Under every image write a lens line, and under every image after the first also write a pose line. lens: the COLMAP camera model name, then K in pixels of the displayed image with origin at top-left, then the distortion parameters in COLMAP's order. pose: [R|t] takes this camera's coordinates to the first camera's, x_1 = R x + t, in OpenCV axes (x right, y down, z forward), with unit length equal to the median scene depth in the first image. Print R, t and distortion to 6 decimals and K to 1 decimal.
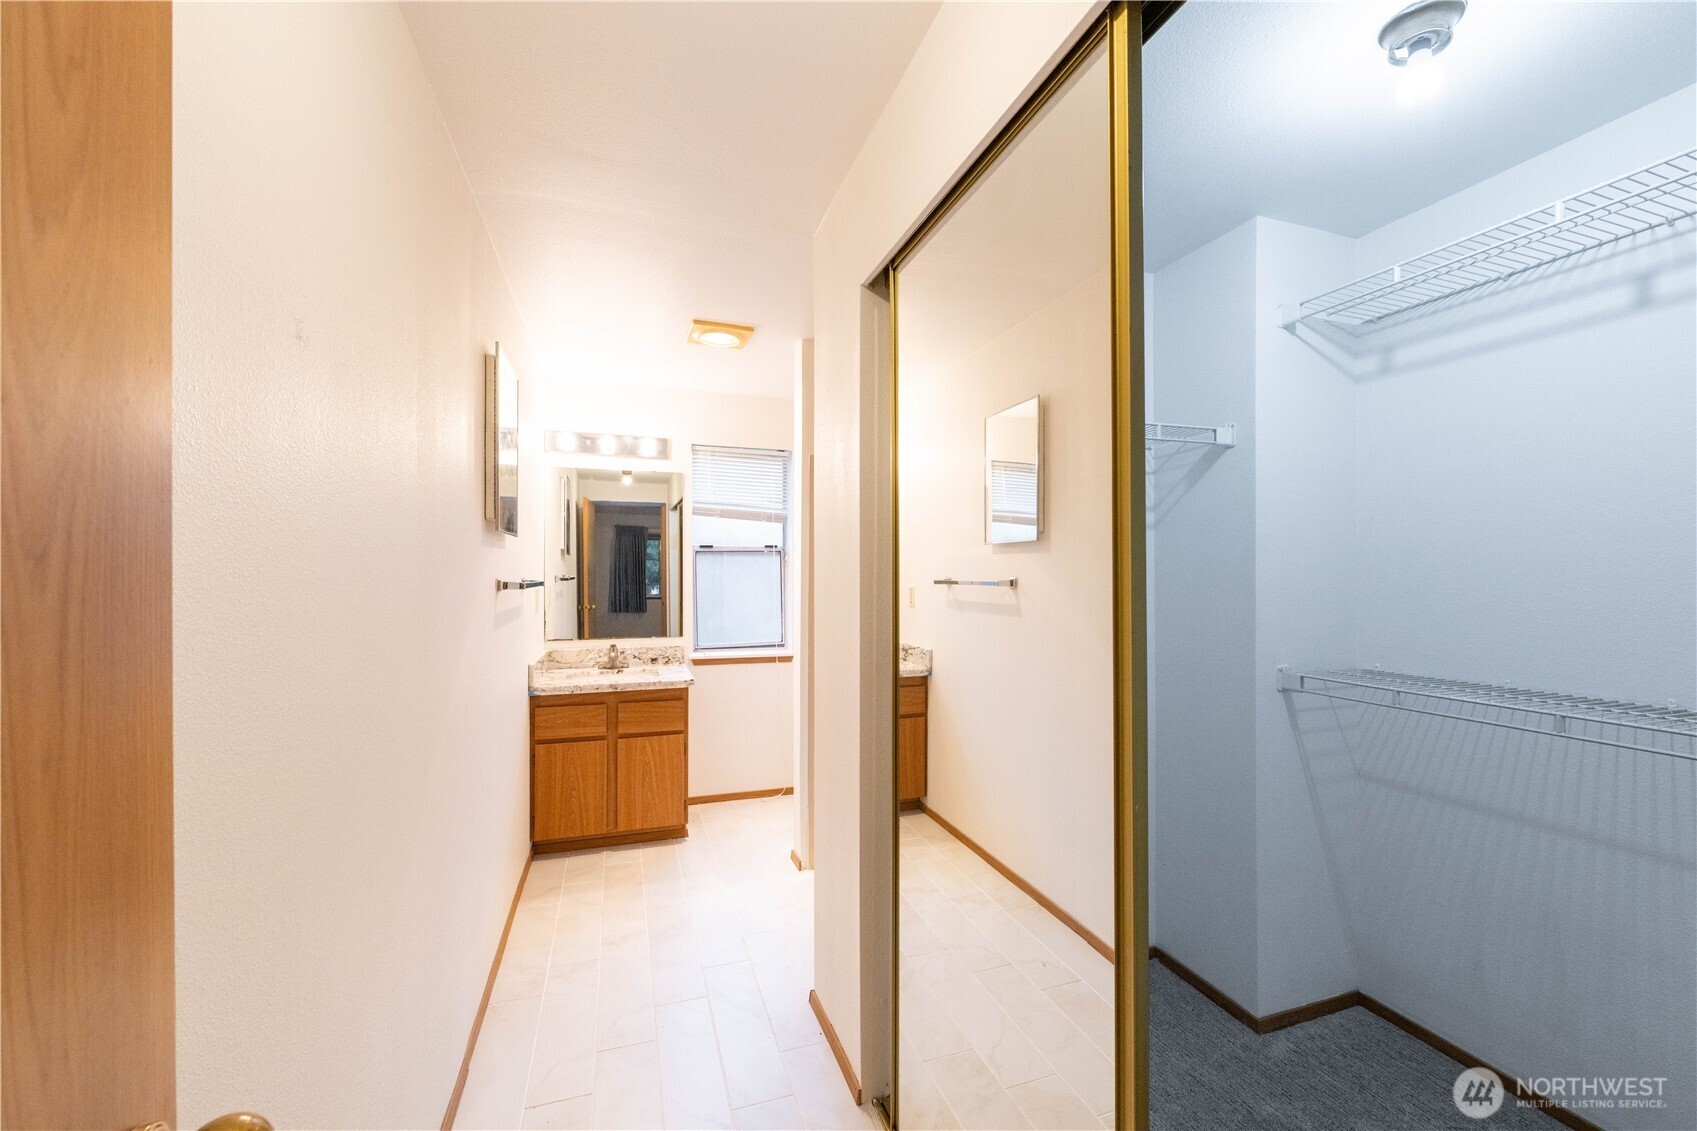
lens RADIAL K [[669.0, 0, 856.4], [0, 669.0, 573.8], [0, 0, 1]] dist [0.000441, -0.000895]
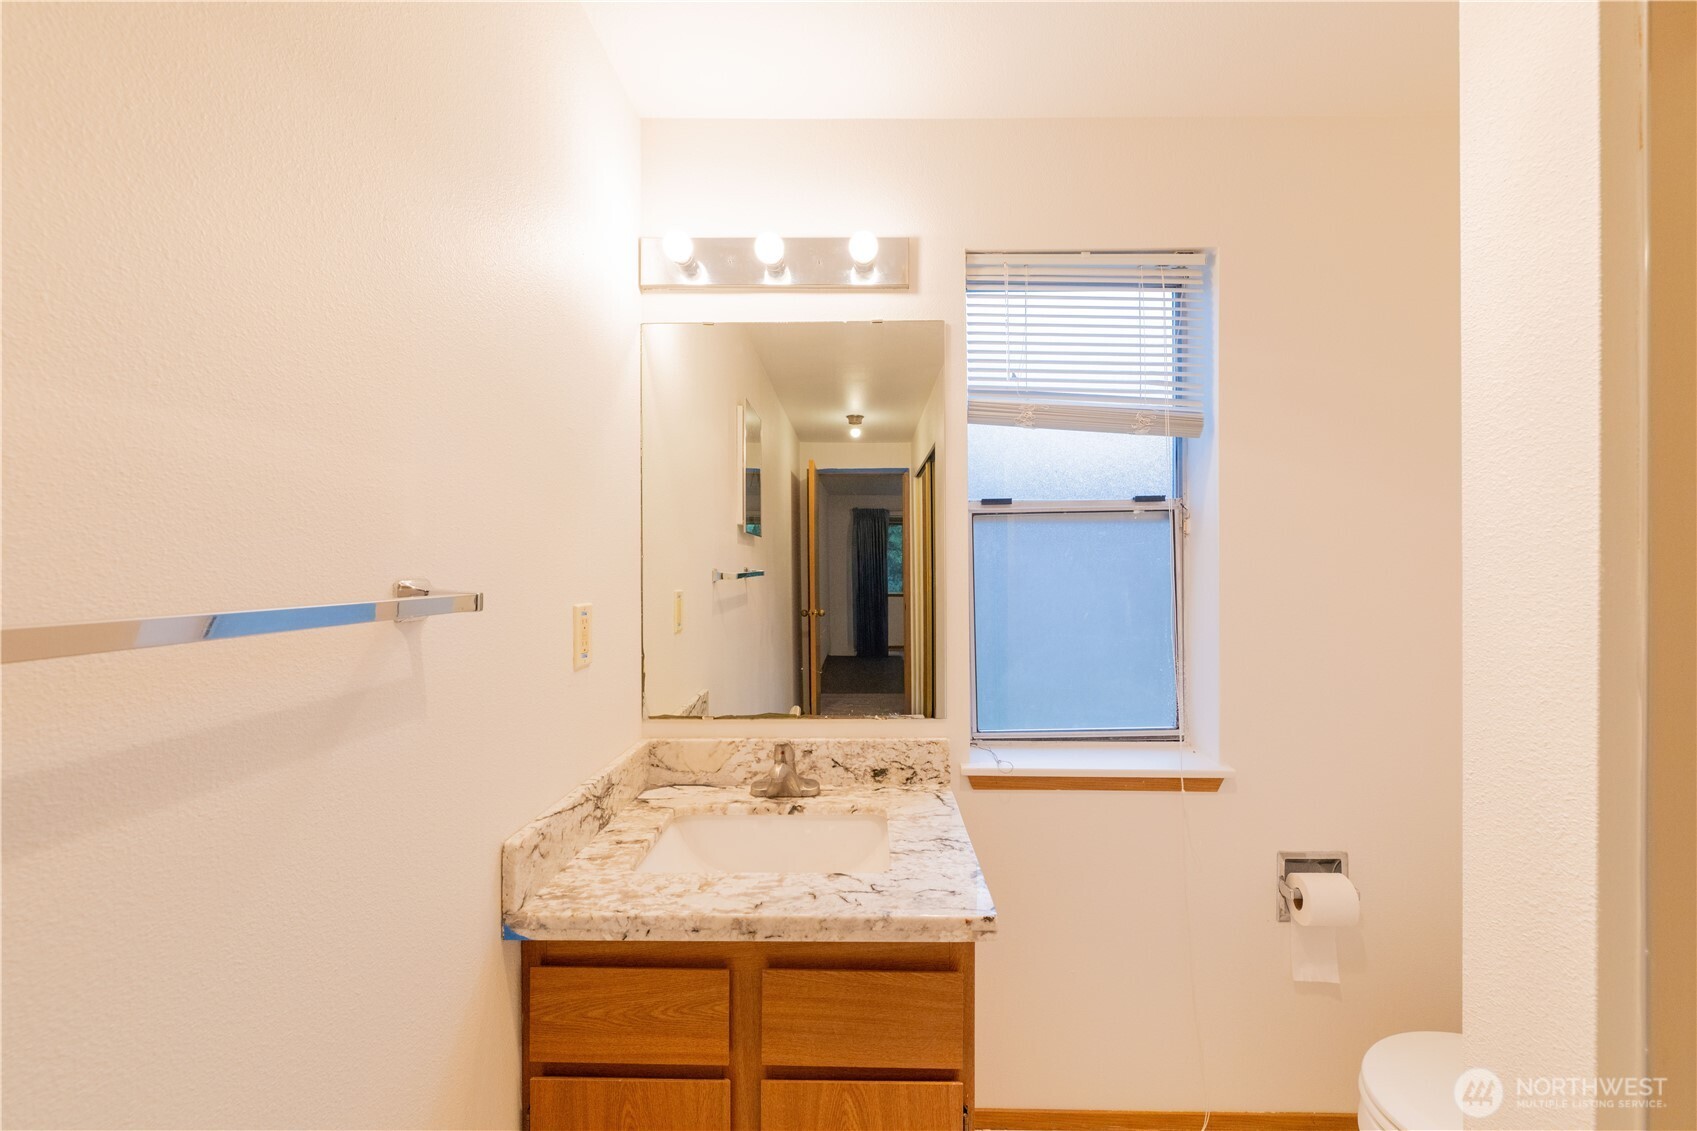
lens RADIAL K [[669.0, 0, 891.4], [0, 669.0, 561.6], [0, 0, 1]] dist [0.000441, -0.000895]
pose [[0.953619, -0.006008, -0.300956, -0.147372], [0.004440, 0.999973, -0.005893, -0.000228], [0.300983, 0.004284, 0.953620, 0.526683]]
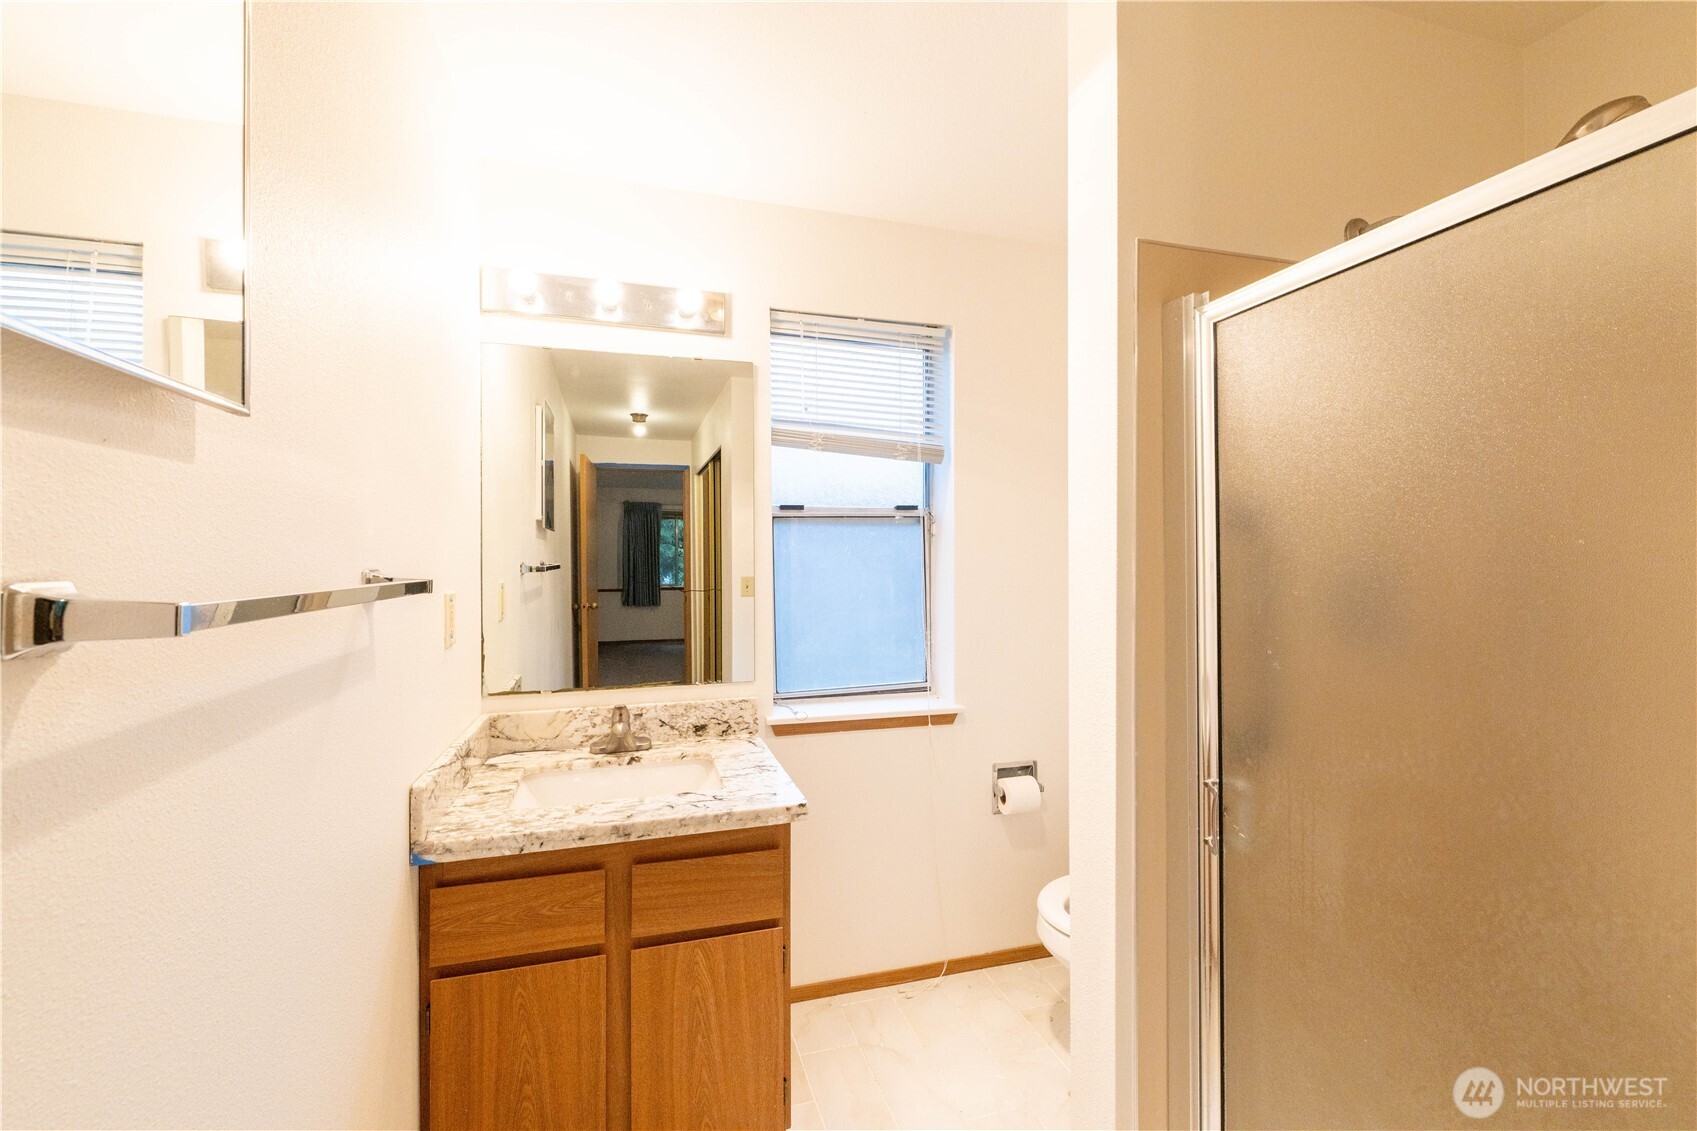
lens RADIAL K [[669.0, 0, 848.4], [0, 669.0, 557.1], [0, 0, 1]] dist [0.000441, -0.000895]
pose [[0.999745, -0.005506, -0.021922, -0.154670], [0.005461, 0.999983, -0.002091, 0.000089], [0.021933, 0.001971, 0.999758, 0.429351]]
